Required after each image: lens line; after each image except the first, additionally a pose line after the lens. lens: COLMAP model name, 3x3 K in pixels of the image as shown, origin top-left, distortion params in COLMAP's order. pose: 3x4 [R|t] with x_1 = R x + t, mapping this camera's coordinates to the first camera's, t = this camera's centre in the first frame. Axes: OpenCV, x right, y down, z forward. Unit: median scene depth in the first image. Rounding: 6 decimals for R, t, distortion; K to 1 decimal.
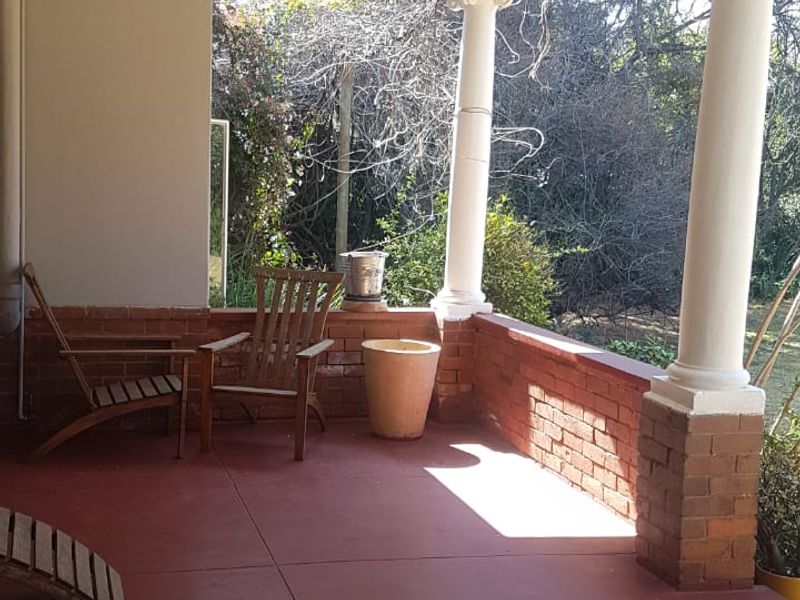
lens RADIAL K [[1086.7, 0, 400.8], [0, 1086.7, 297.1], [0, 0, 1]] dist [0.275060, 0.000000]
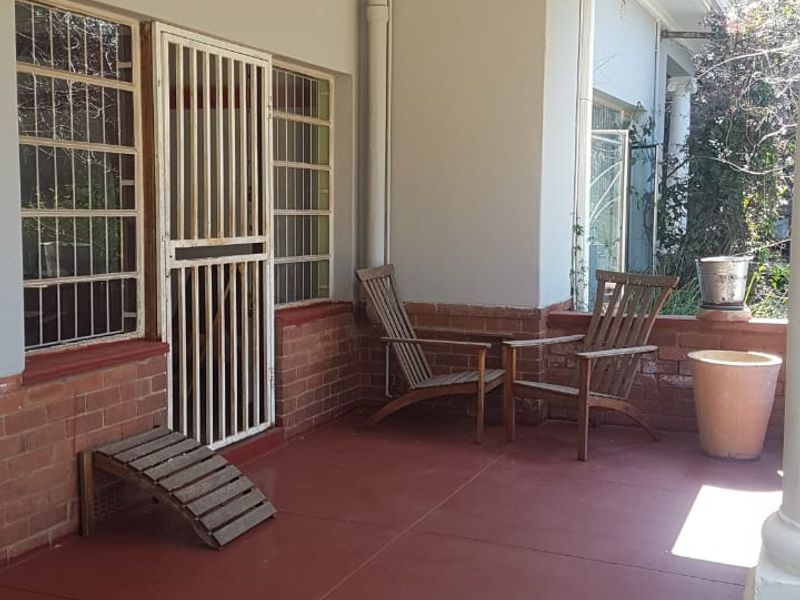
lens RADIAL K [[1086.7, 0, 402.4], [0, 1086.7, 299.9], [0, 0, 1]] dist [0.275060, 0.000000]
pose [[0.786960, 0.020405, -0.616666, 0.355833], [-0.038910, 0.999105, -0.016596, 0.023428], [0.615775, 0.037055, 0.787050, 0.096397]]
